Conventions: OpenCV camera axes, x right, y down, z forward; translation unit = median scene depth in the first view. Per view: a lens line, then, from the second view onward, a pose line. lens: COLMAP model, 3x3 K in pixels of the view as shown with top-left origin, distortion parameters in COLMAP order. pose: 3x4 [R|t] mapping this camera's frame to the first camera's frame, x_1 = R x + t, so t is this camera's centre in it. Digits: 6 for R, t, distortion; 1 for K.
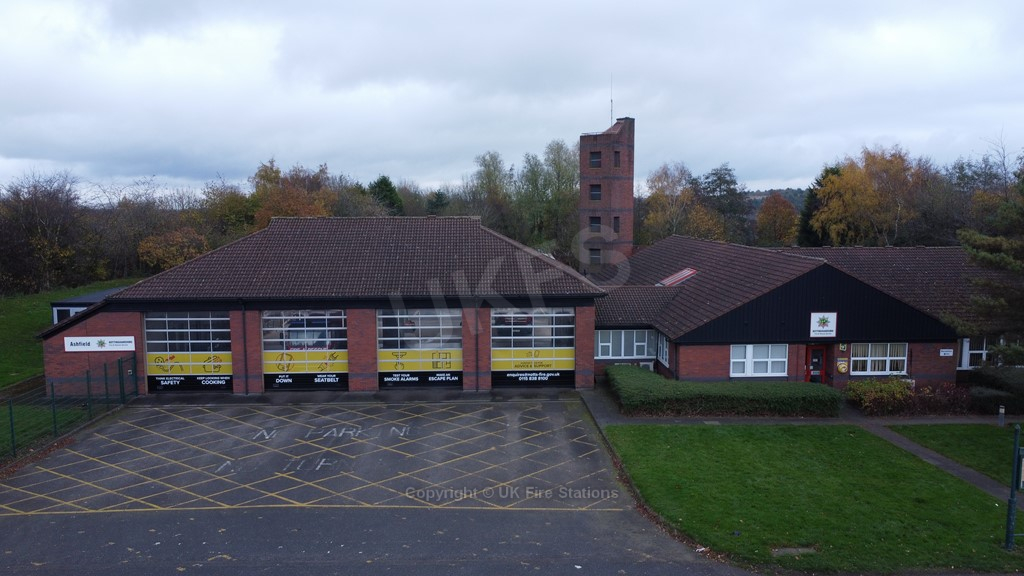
lens RADIAL K [[763.8, 0, 516.7], [0, 763.8, 290.4], [0, 0, 1]] dist [0.004512, -0.006749]
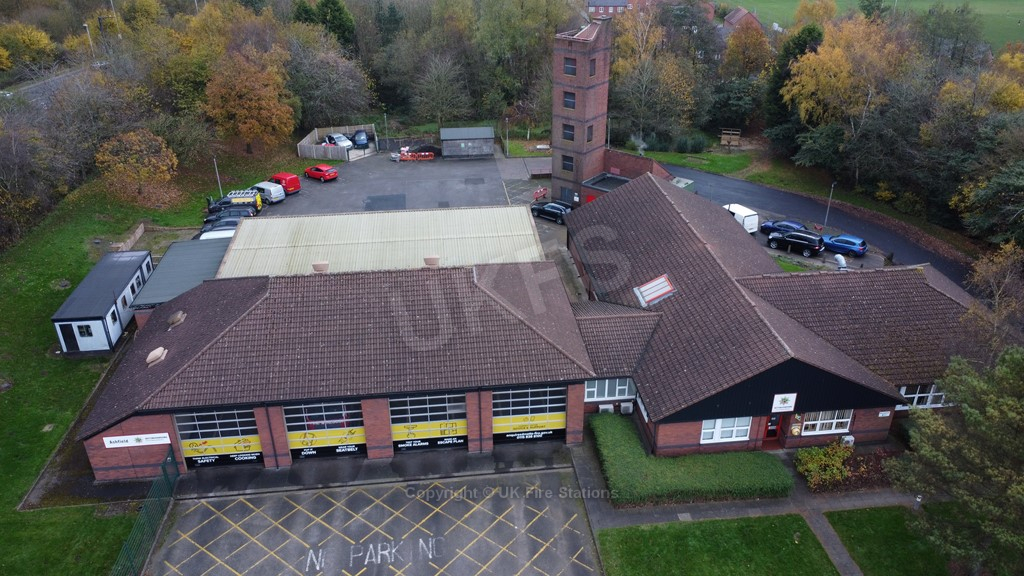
lens RADIAL K [[763.8, 0, 516.0], [0, 763.8, 288.4], [0, 0, 1]] dist [0.004512, -0.006749]
pose [[0.997737, -0.032244, 0.059006, -0.060004], [0.008434, 0.930606, 0.365924, -0.522408], [-0.066710, -0.364598, 0.928772, 0.024676]]
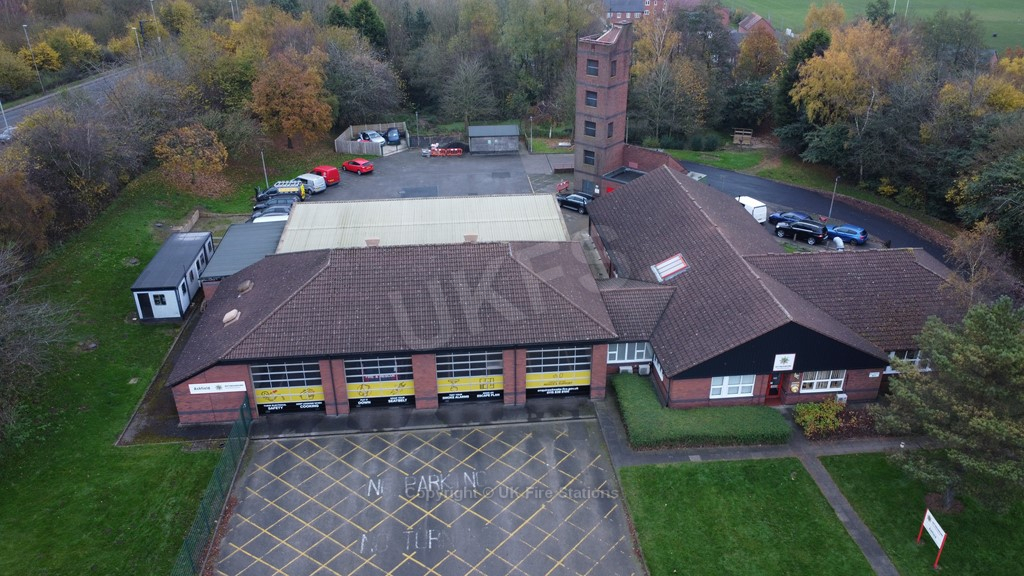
lens RADIAL K [[763.8, 0, 516.3], [0, 763.8, 287.5], [0, 0, 1]] dist [0.004512, -0.006749]
pose [[0.998841, -0.022640, 0.042470, -0.101918], [0.005888, 0.933296, 0.359061, -0.526713], [-0.047766, -0.358394, 0.932347, -0.137667]]
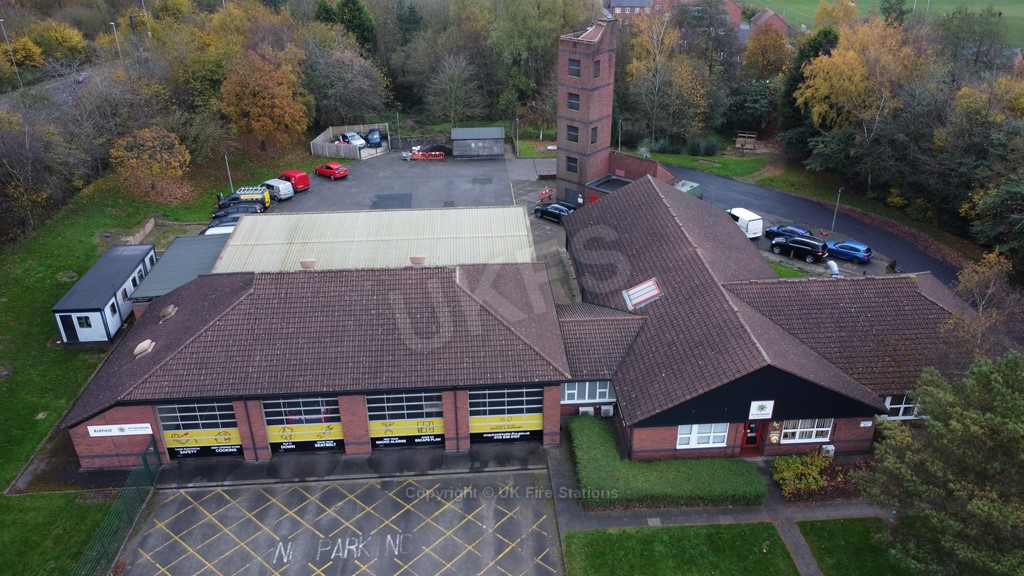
lens RADIAL K [[763.8, 0, 516.2], [0, 763.8, 288.2], [0, 0, 1]] dist [0.004512, -0.006749]
pose [[0.999763, -0.012497, 0.017842, 0.018933], [0.005107, 0.930704, 0.365736, -0.524933], [-0.021176, -0.365558, 0.930547, 0.017712]]
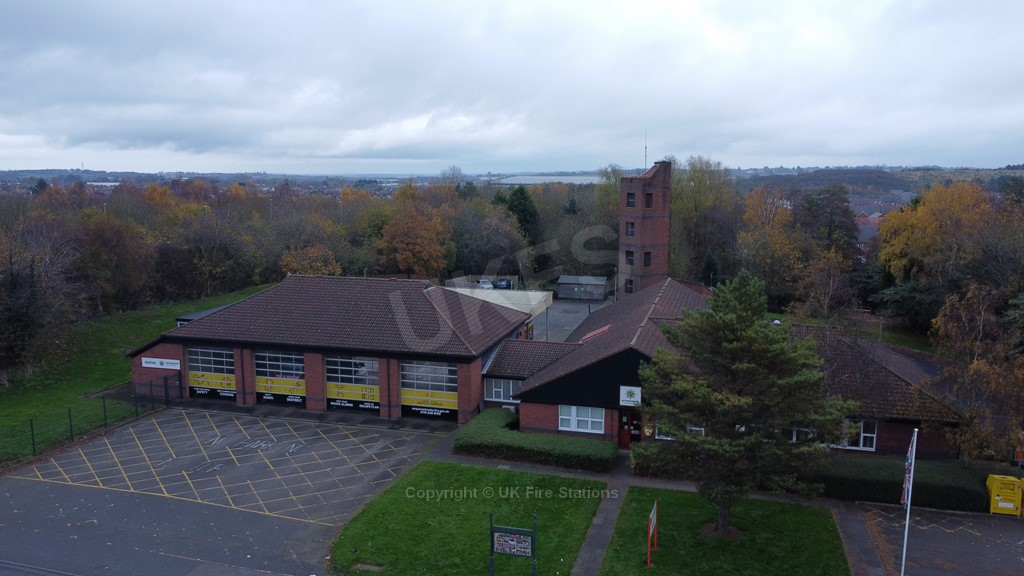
lens RADIAL K [[763.8, 0, 519.3], [0, 763.8, 295.8], [0, 0, 1]] dist [0.004512, -0.006749]
pose [[0.951601, 0.054304, -0.302501, 0.579438], [-0.038910, 0.997633, 0.056689, -0.176094], [0.304864, -0.042175, 0.951462, -0.222173]]
